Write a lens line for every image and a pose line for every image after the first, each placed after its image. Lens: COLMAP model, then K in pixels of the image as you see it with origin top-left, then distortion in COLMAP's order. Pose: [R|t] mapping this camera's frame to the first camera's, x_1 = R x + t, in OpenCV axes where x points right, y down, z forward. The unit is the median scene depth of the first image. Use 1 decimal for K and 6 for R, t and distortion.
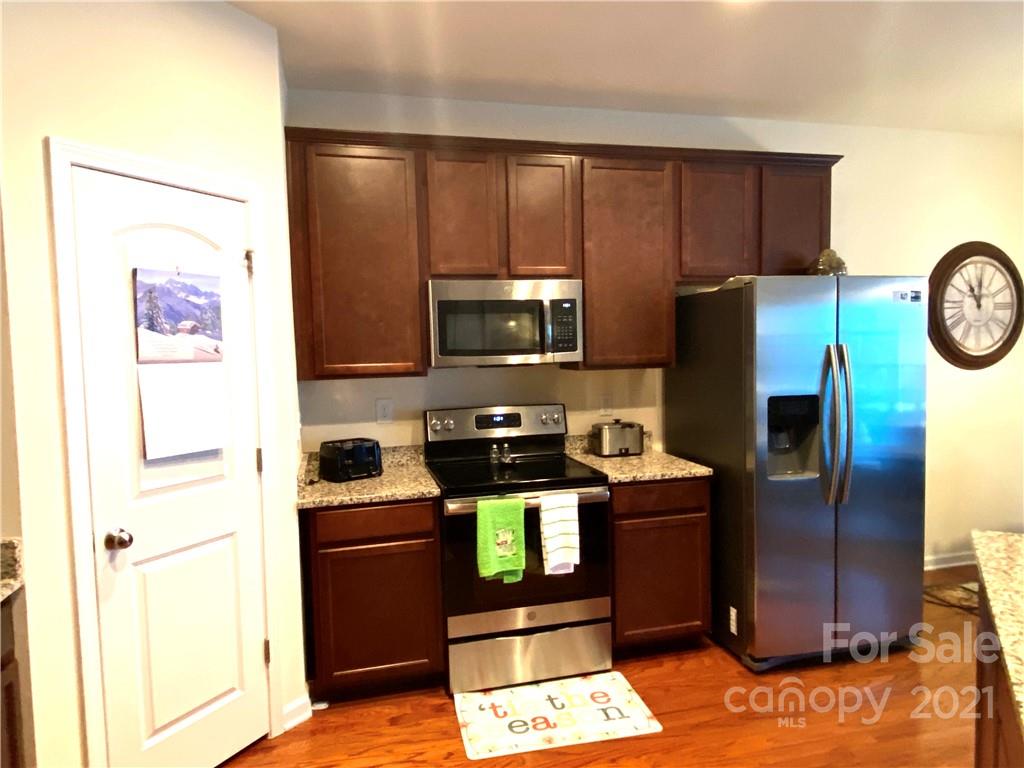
lens RADIAL K [[603.1, 0, 512.0], [0, 603.1, 384.0], [0, 0, 1]] dist [-0.004032, -0.001062]
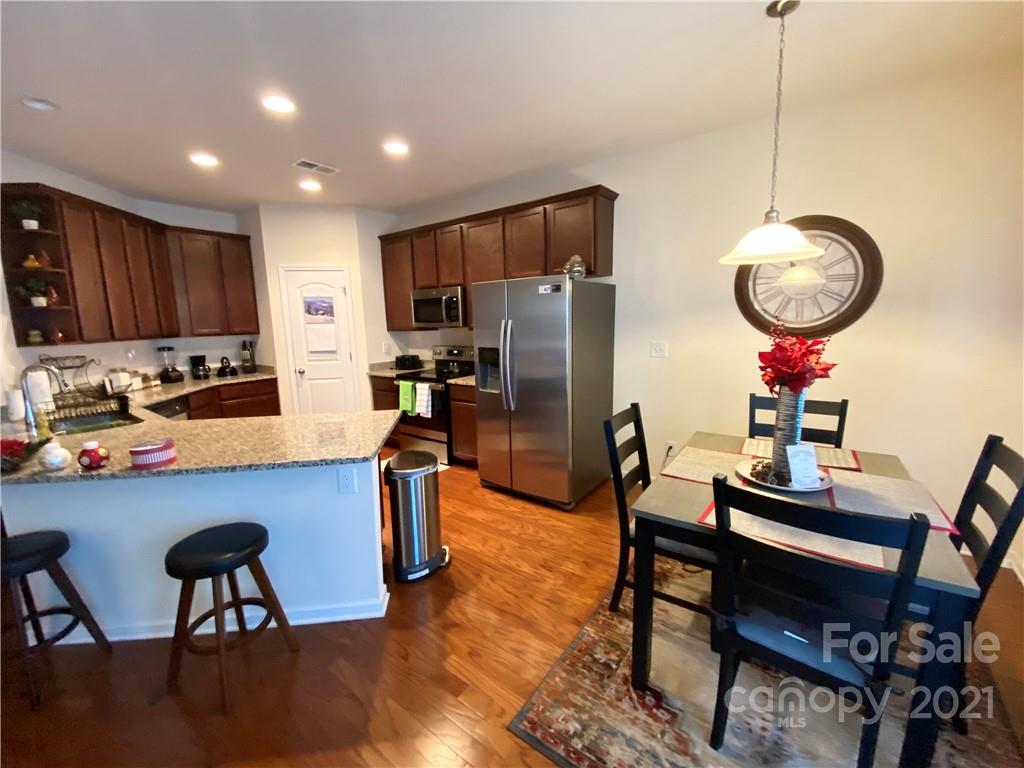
lens RADIAL K [[410.2, 0, 512.0], [0, 410.2, 384.0], [0, 0, 1]] dist [0.012507, -0.017167]
pose [[0.657845, 0.125480, -0.742627, 1.006012], [-0.038821, 0.990362, 0.132951, -0.025659], [0.752152, -0.058632, 0.656376, 0.138906]]
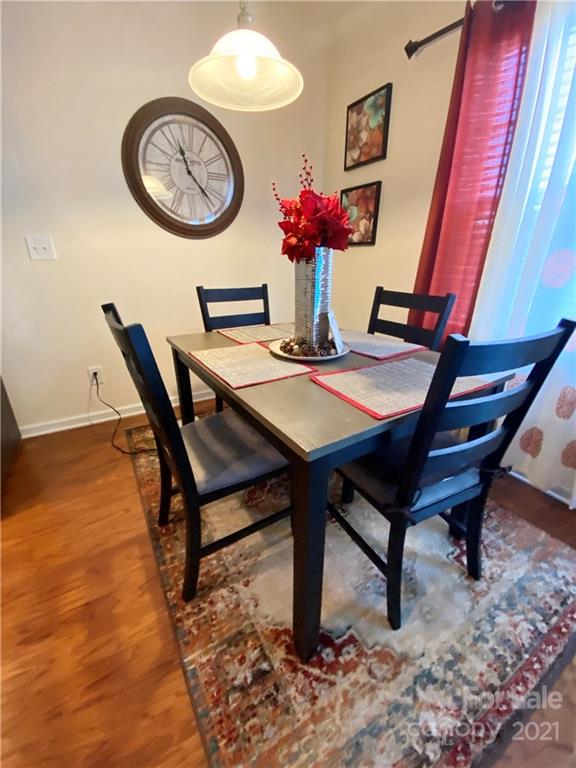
lens RADIAL K [[307.7, 0, 288.0], [0, 307.7, 384.0], [0, 0, 1]] dist [0.012507, -0.017167]
pose [[0.948529, -0.093337, 0.302622, 0.747861], [-0.005037, 0.951014, 0.309106, 0.056673], [-0.316649, -0.294721, 0.901595, 0.346519]]
